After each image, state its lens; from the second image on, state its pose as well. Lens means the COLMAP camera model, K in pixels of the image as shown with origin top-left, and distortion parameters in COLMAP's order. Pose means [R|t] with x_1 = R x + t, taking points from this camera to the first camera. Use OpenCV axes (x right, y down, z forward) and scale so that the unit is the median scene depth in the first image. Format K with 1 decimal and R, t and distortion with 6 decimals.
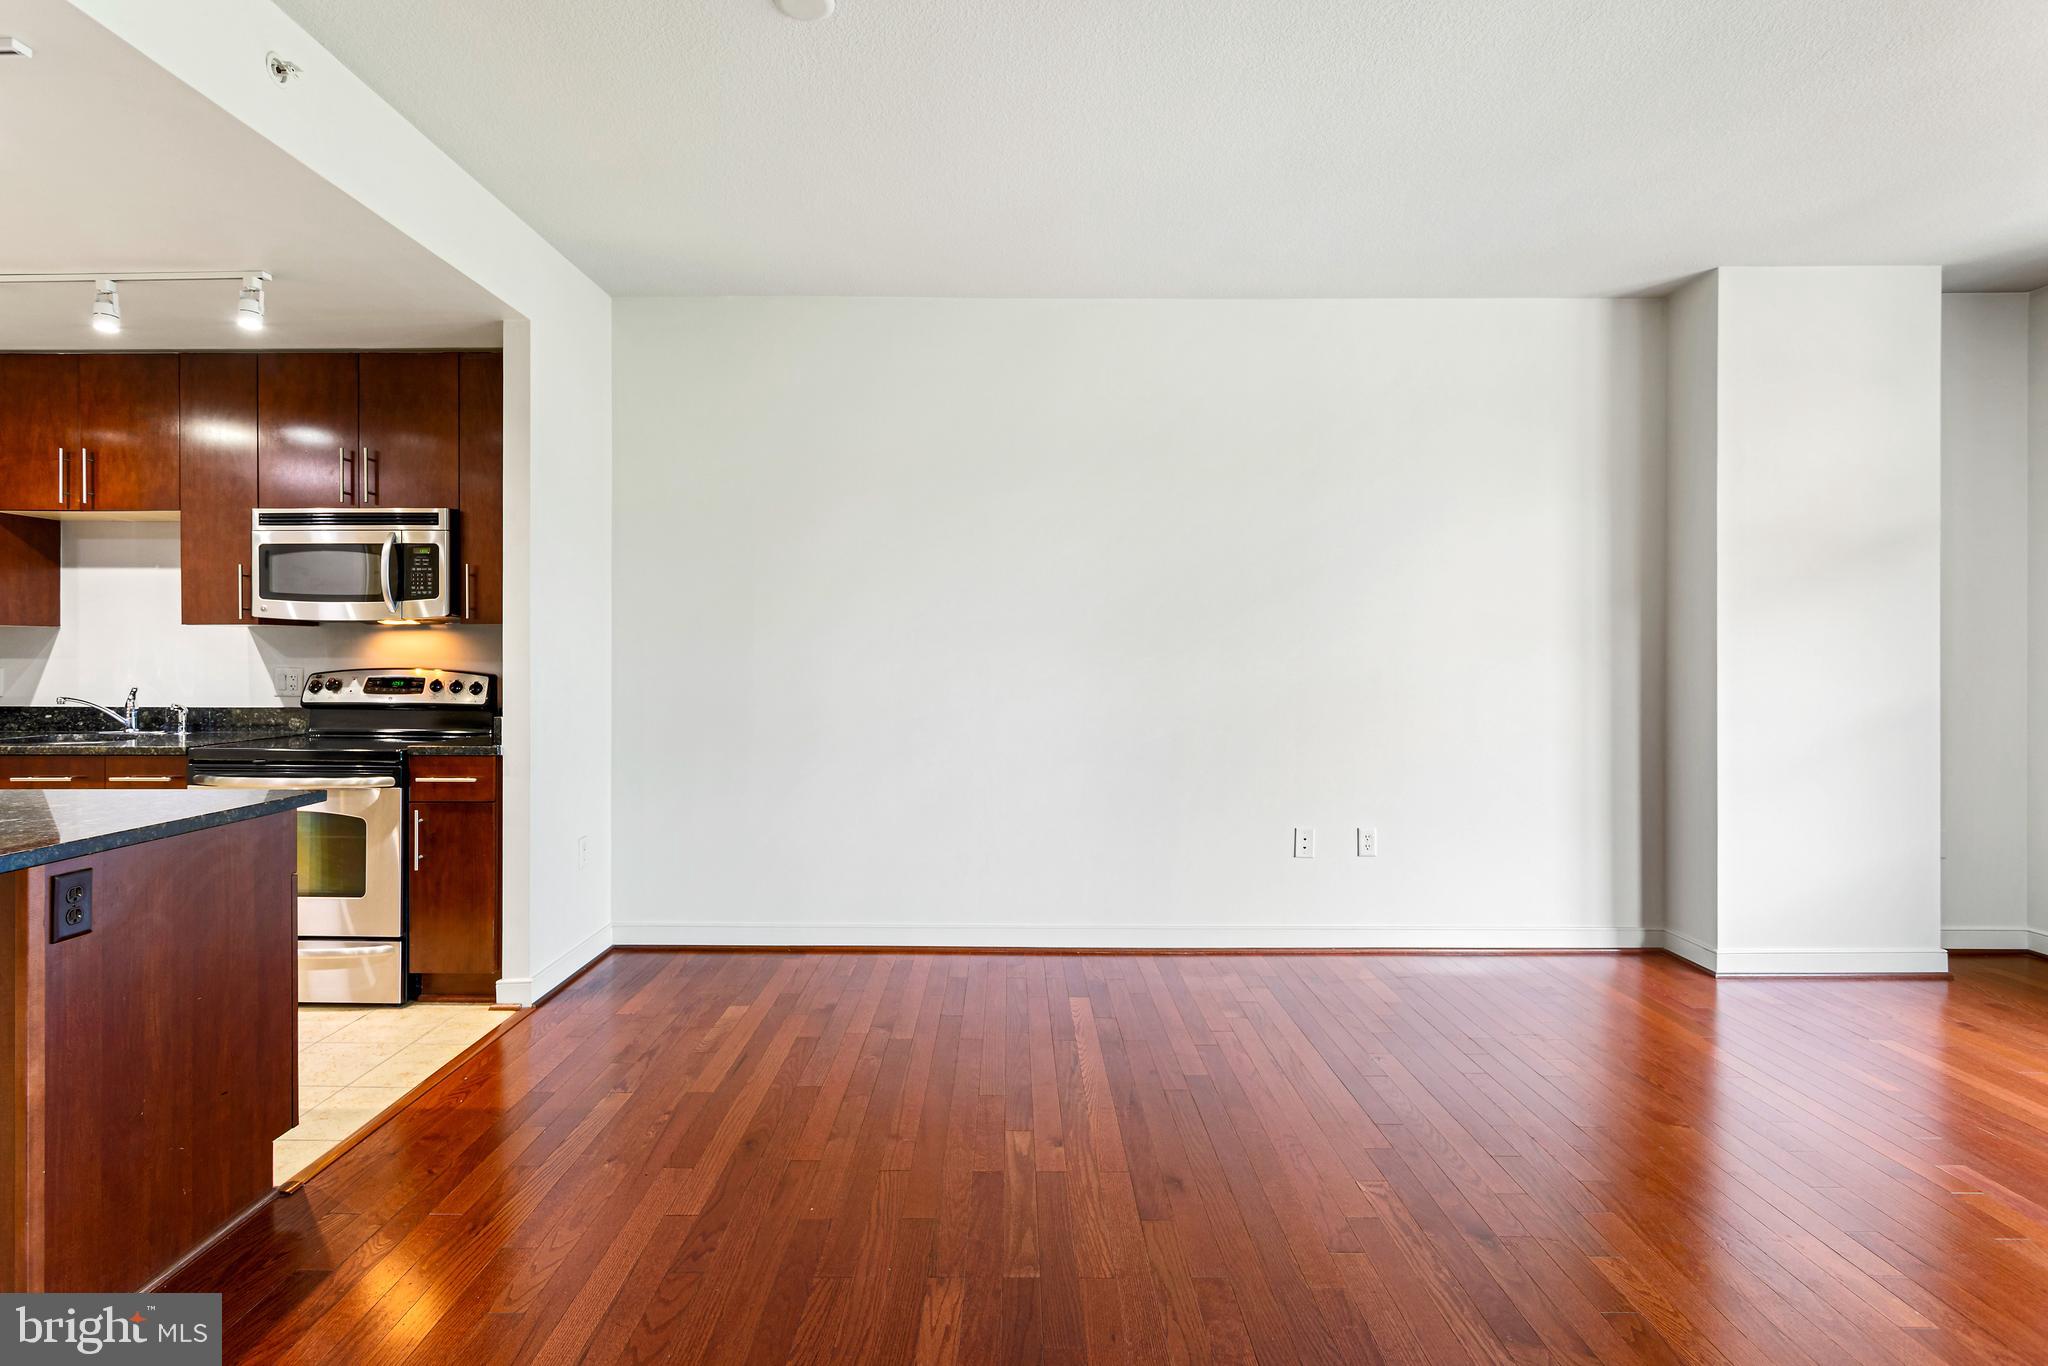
lens RADIAL K [[991.5, 0, 1014.5], [0, 991.5, 653.6], [0, 0, 1]] dist [0.001608, 0.000467]
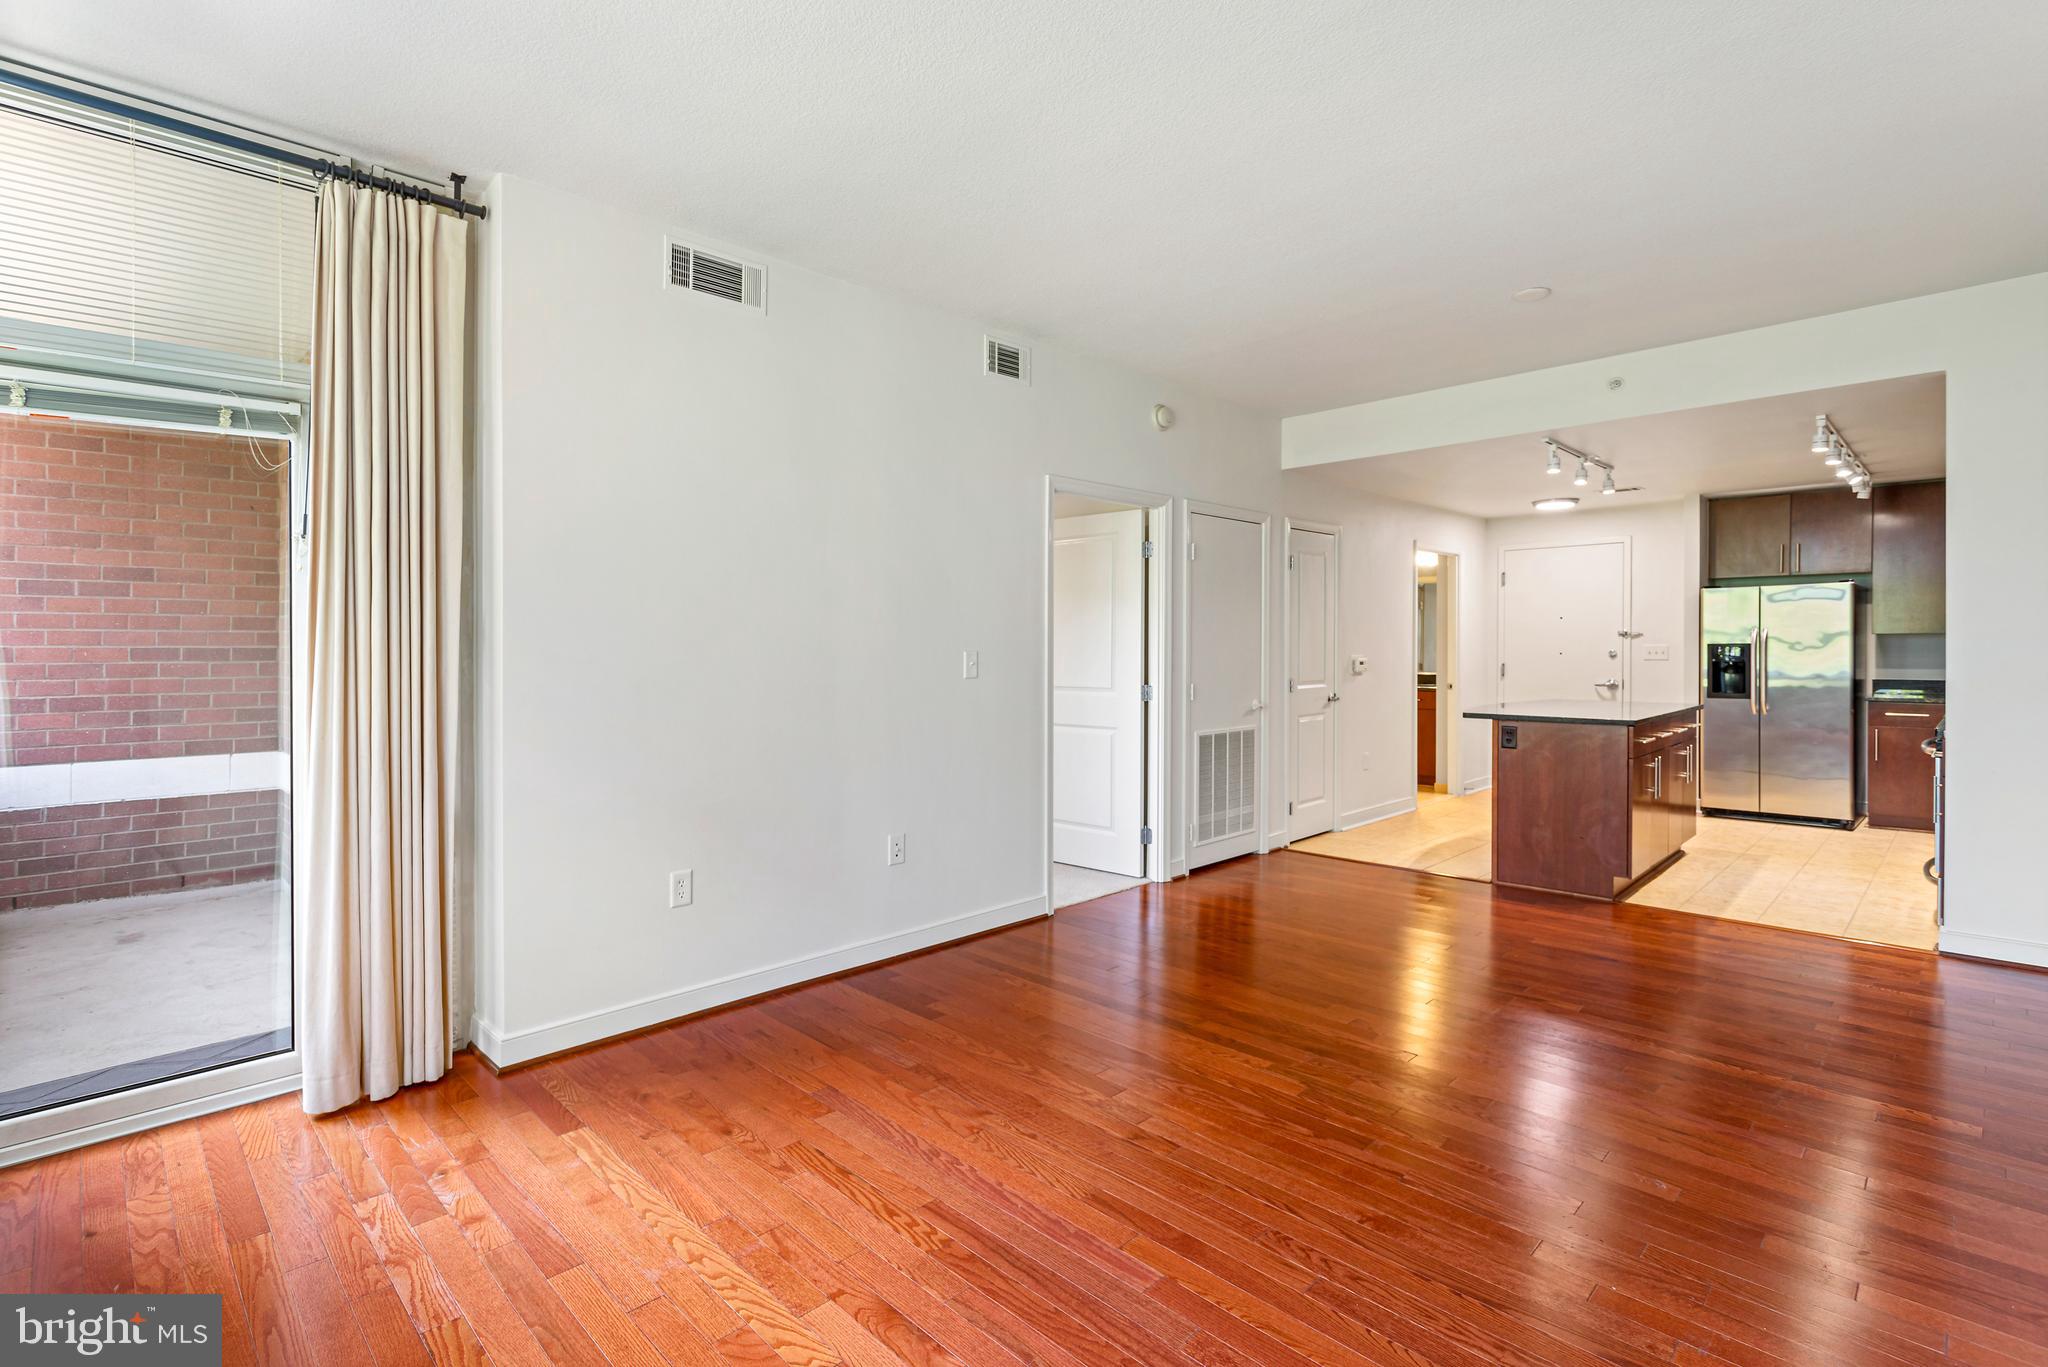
lens RADIAL K [[949.1, 0, 992.9], [0, 949.1, 652.8], [0, 0, 1]] dist [0.001604, 0.000380]
pose [[-0.720542, 0.007230, -0.693374, 1.021249], [0.004878, 0.999974, 0.005359, -0.011743], [0.693394, 0.000479, -0.720558, 0.944839]]
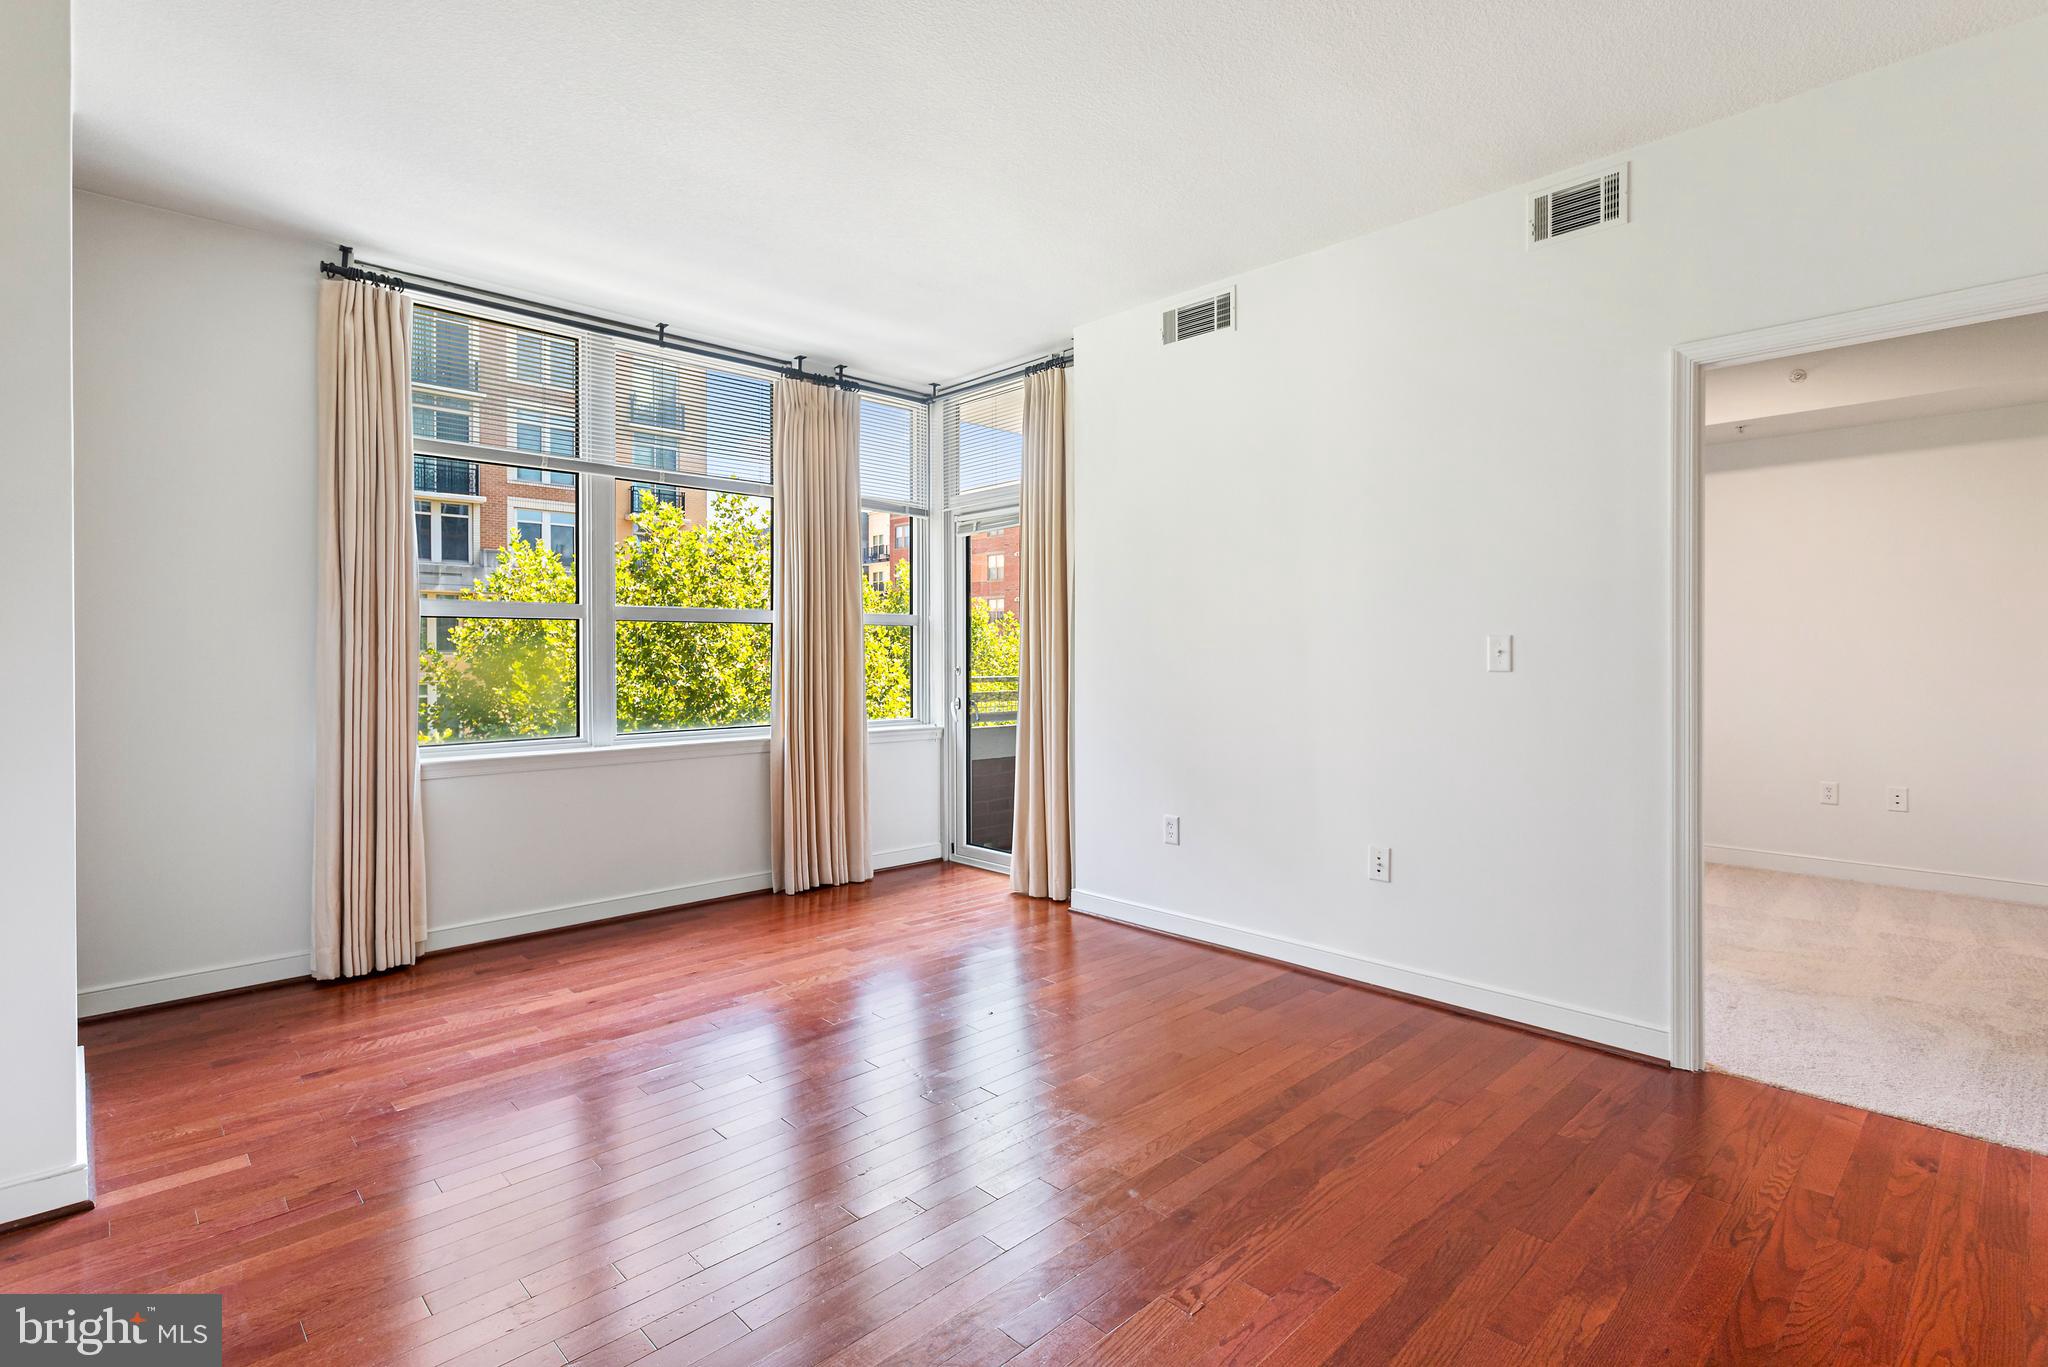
lens RADIAL K [[976.5, 0, 1015.0], [0, 976.5, 661.7], [0, 0, 1]] dist [-0.000670, 0.000573]
pose [[-0.701154, -0.004912, 0.712993, -0.056472], [0.002754, 0.999950, 0.009597, 0.008605], [-0.713005, 0.008692, -0.701105, 1.012560]]
